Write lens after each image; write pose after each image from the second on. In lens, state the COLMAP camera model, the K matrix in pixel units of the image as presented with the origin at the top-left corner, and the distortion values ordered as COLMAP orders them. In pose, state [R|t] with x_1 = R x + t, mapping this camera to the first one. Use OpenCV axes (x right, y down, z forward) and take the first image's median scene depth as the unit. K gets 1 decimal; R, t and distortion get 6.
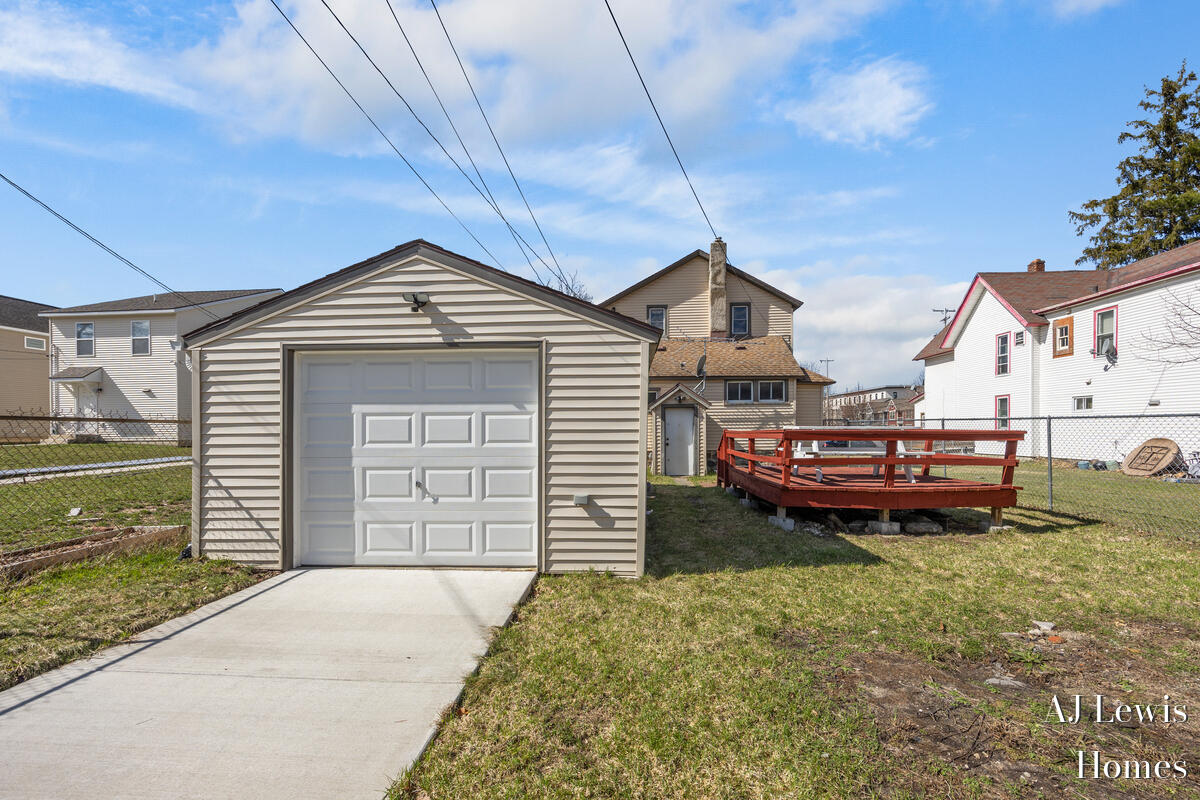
lens RADIAL K [[482.1, 0, 594.6], [0, 482.1, 436.0], [0, 0, 1]] dist [-0.003900, -0.000125]
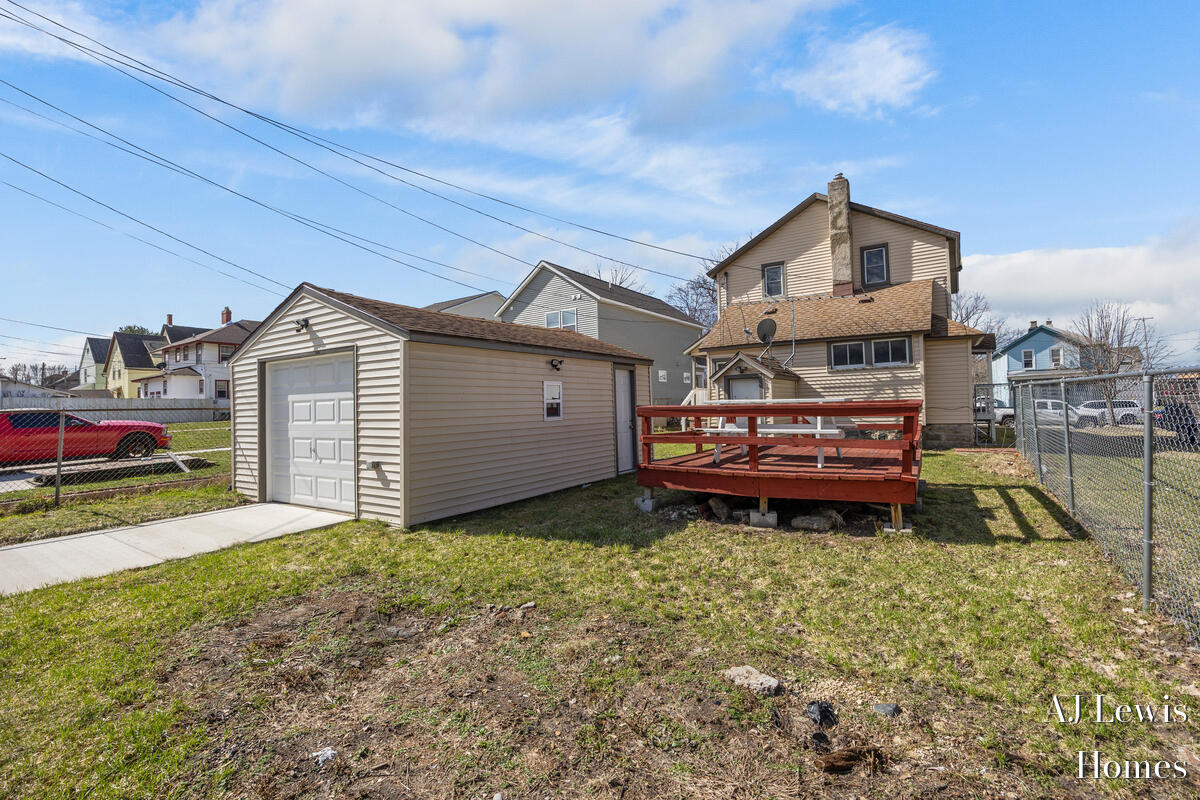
lens RADIAL K [[510.3, 0, 602.4], [0, 510.3, 393.2], [0, 0, 1]] dist [-0.013953, -0.000046]
pose [[0.870072, -0.028271, -0.492114, 0.823637], [0.012997, 0.999323, -0.034430, -0.003661], [0.492754, 0.023560, 0.869850, 0.074588]]
